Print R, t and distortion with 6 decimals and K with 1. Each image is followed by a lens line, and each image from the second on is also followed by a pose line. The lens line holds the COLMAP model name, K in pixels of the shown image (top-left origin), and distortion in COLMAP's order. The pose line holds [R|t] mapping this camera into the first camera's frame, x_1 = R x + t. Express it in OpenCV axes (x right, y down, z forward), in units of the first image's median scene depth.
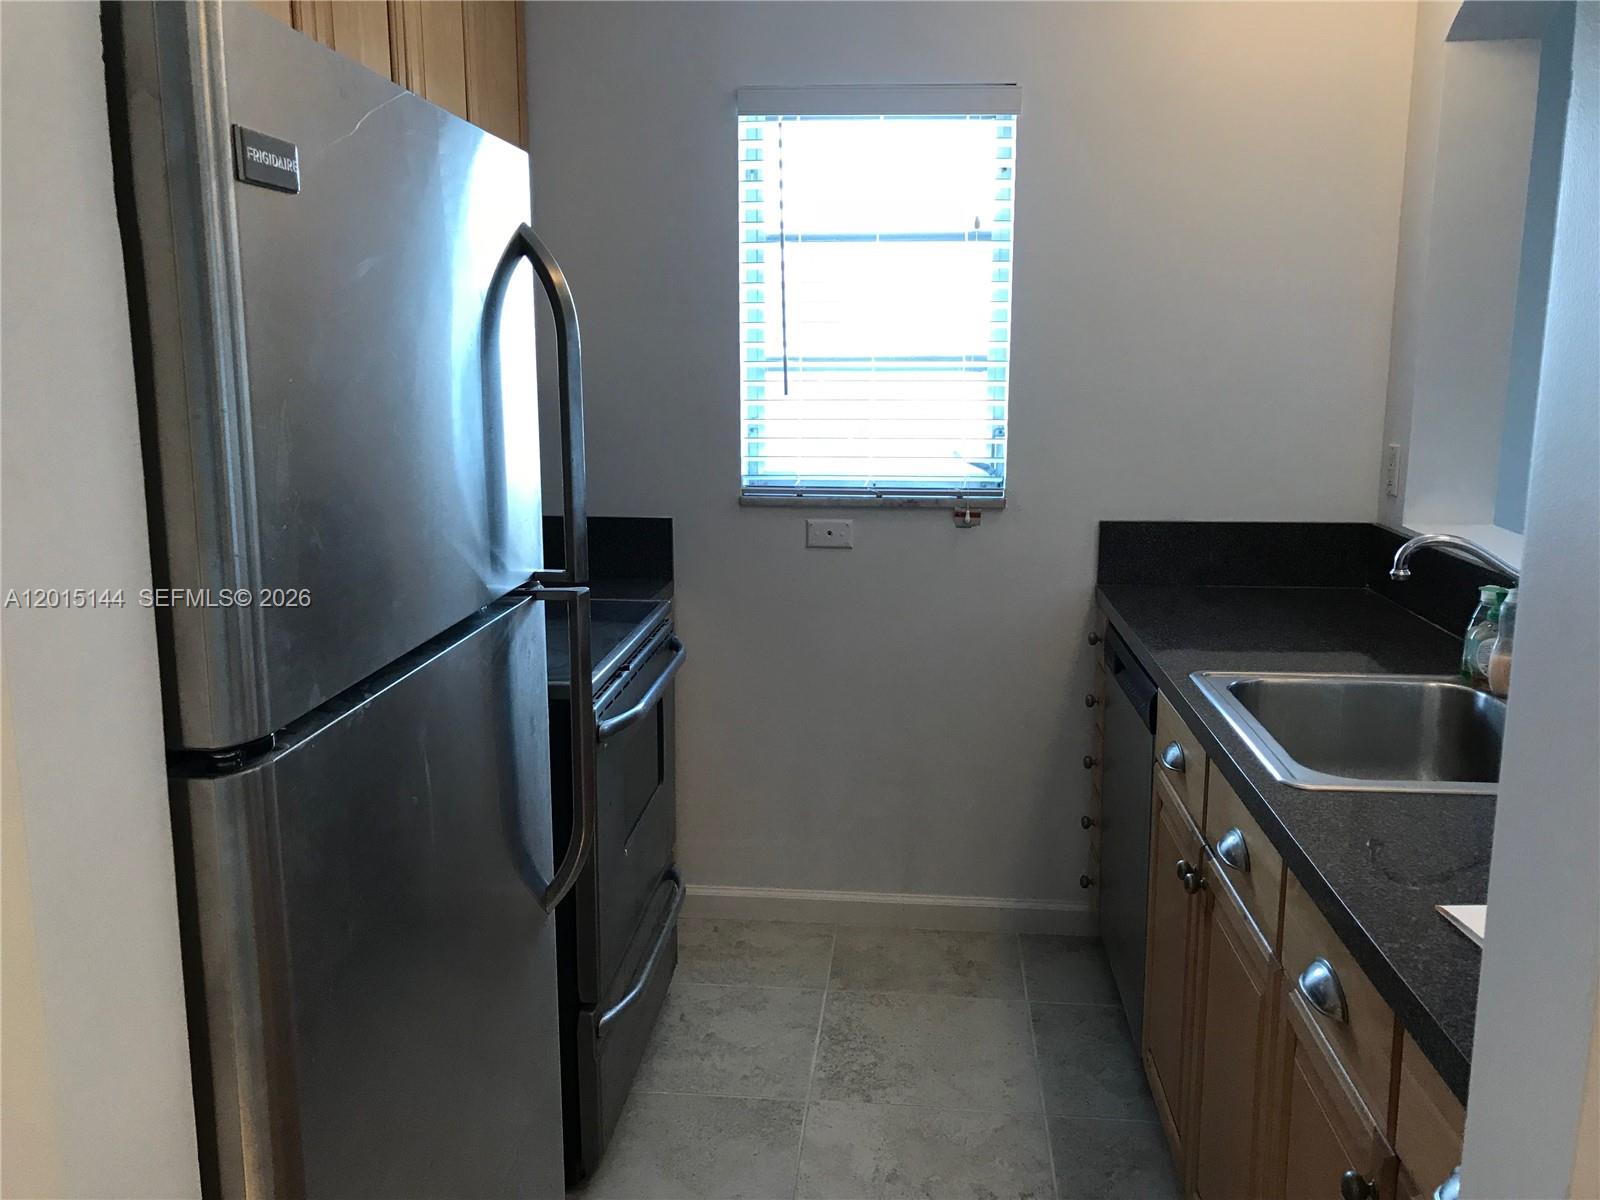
lens RADIAL K [[1333.7, 0, 793.9], [0, 1333.7, 617.0], [0, 0, 1]] dist [-0.008993, -0.017061]
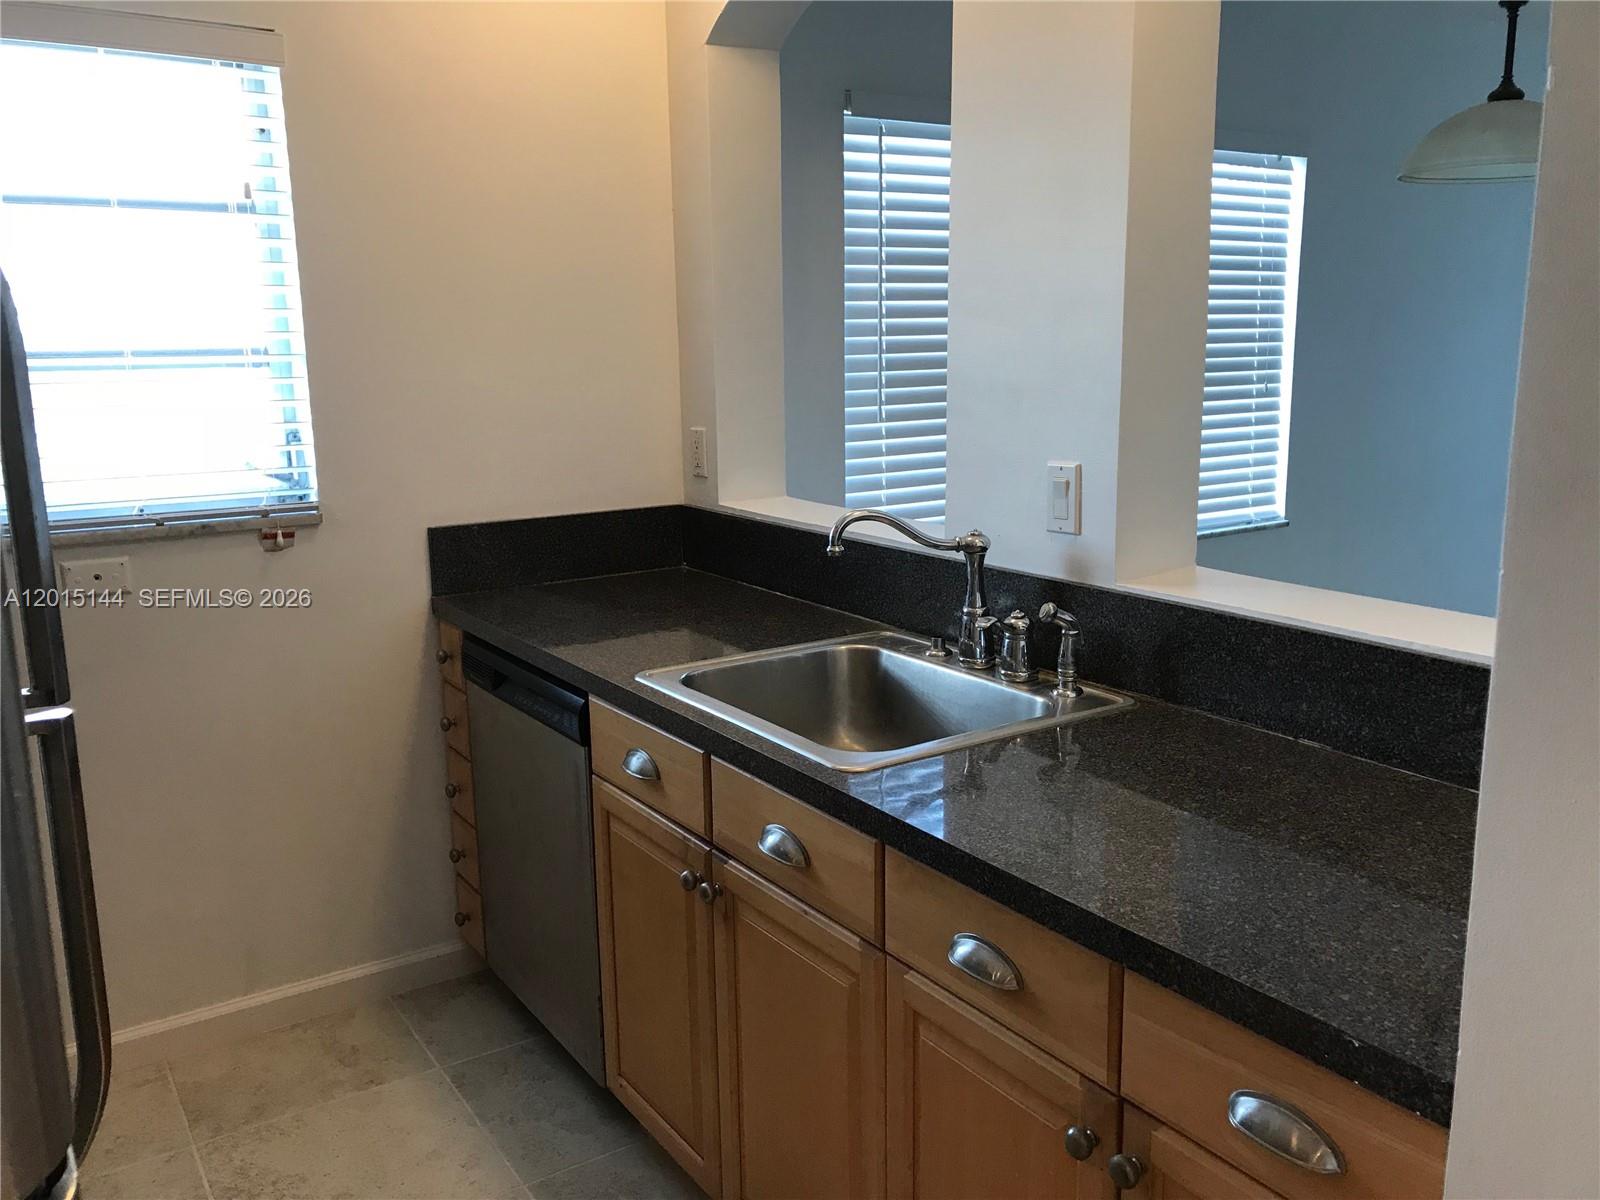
lens RADIAL K [[1322.9, 0, 806.0], [0, 1322.9, 594.6], [0, 0, 1]] dist [0.024087, -0.014821]
pose [[0.768188, -0.131339, 0.626608, -0.148206], [0.135550, 0.989909, 0.041311, -0.028914], [-0.625710, 0.053203, 0.778239, 0.131154]]
